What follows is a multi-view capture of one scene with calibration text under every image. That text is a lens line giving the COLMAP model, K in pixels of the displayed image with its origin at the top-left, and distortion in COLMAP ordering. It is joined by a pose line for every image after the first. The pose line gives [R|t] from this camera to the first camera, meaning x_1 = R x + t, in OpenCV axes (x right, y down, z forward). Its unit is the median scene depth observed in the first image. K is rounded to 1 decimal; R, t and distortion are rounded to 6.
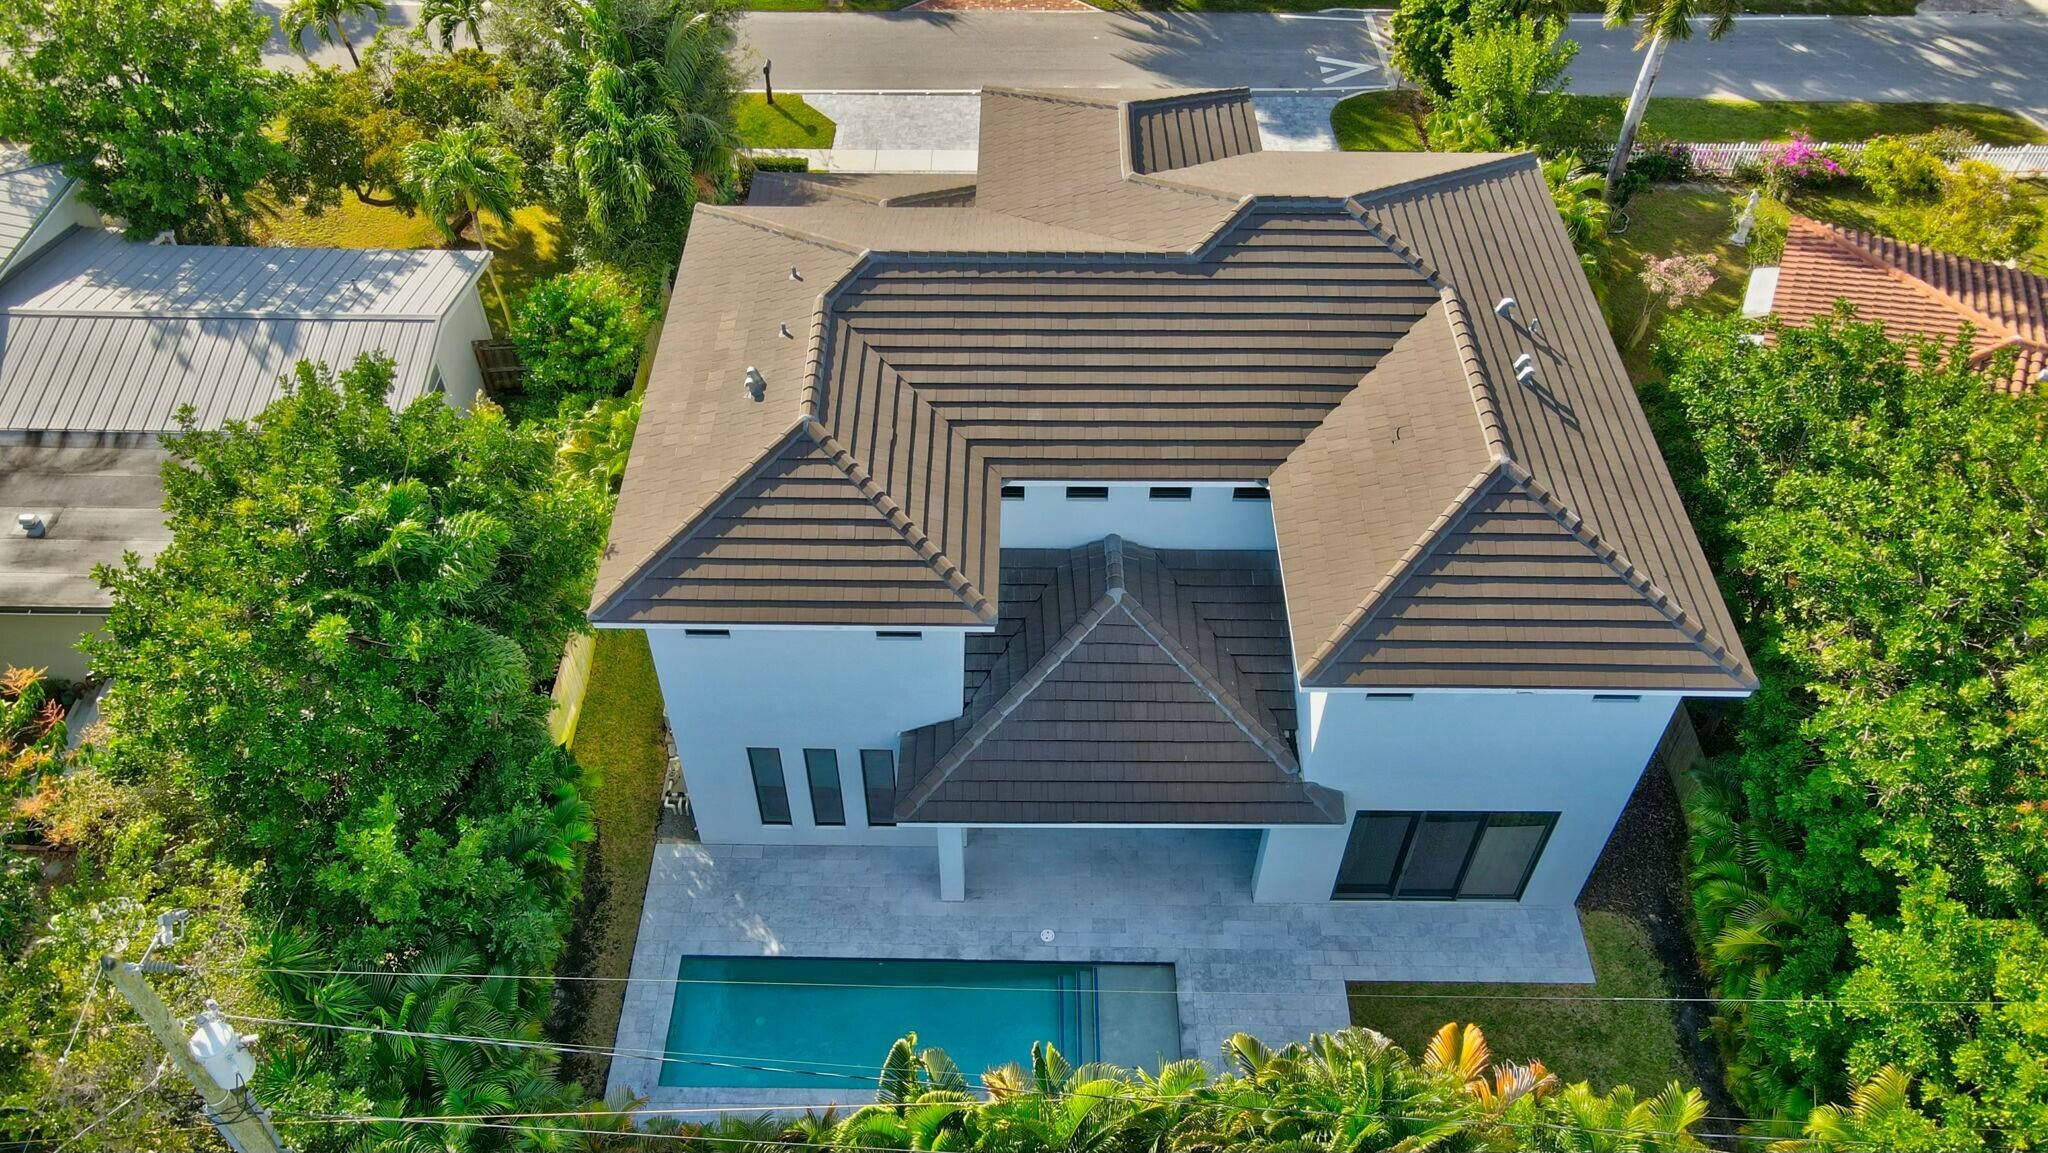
lens RADIAL K [[1511.4, 0, 1004.0], [0, 1511.4, 579.0], [0, 0, 1]] dist [-0.004228, -0.000889]
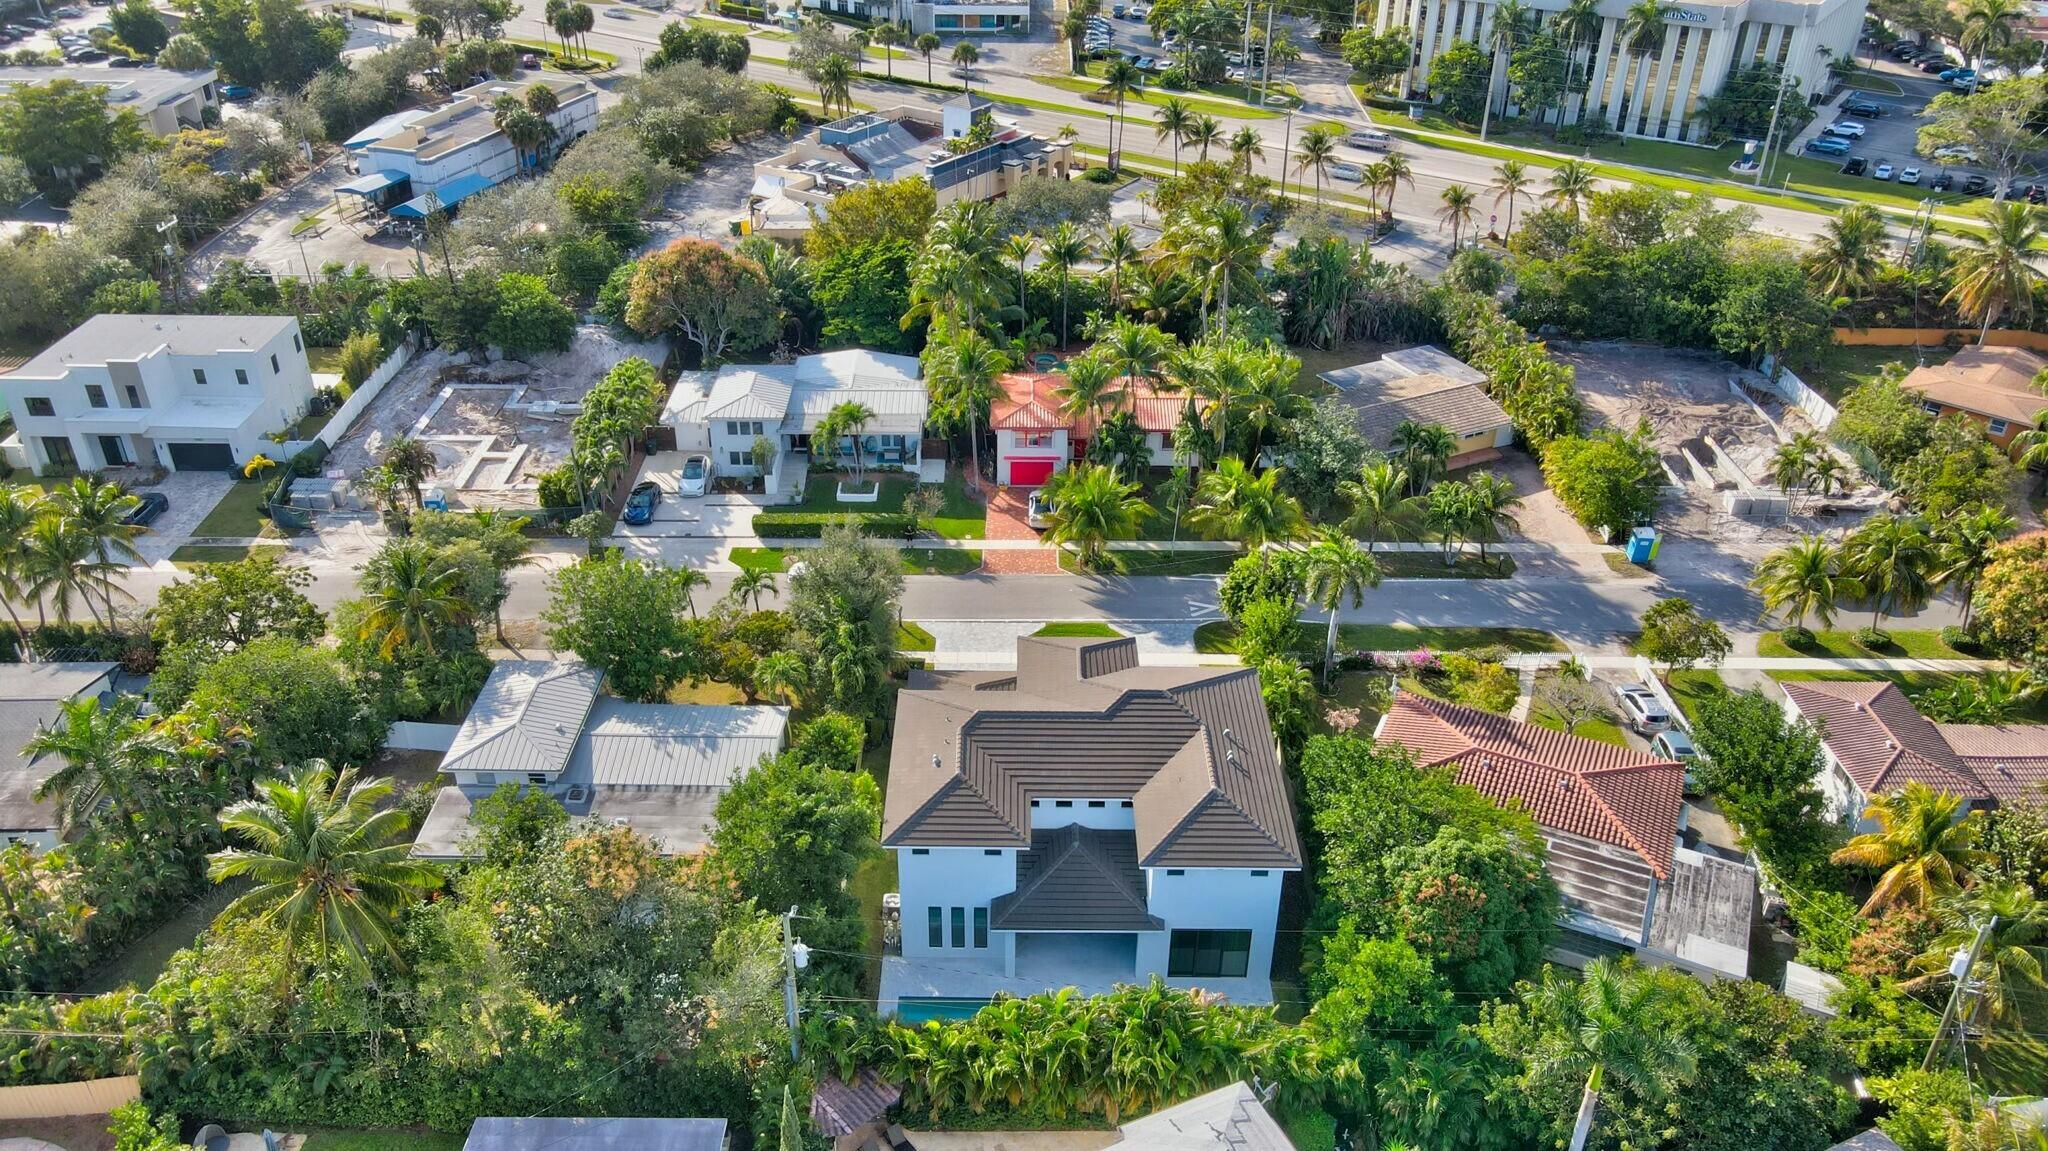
lens RADIAL K [[1511.4, 0, 1011.1], [0, 1511.4, 568.6], [0, 0, 1]] dist [-0.004228, -0.000889]
pose [[0.999969, 0.002280, 0.007578, -0.049440], [-0.000036, 0.958901, -0.283742, 0.258757], [-0.007913, 0.283732, 0.958871, -1.413253]]
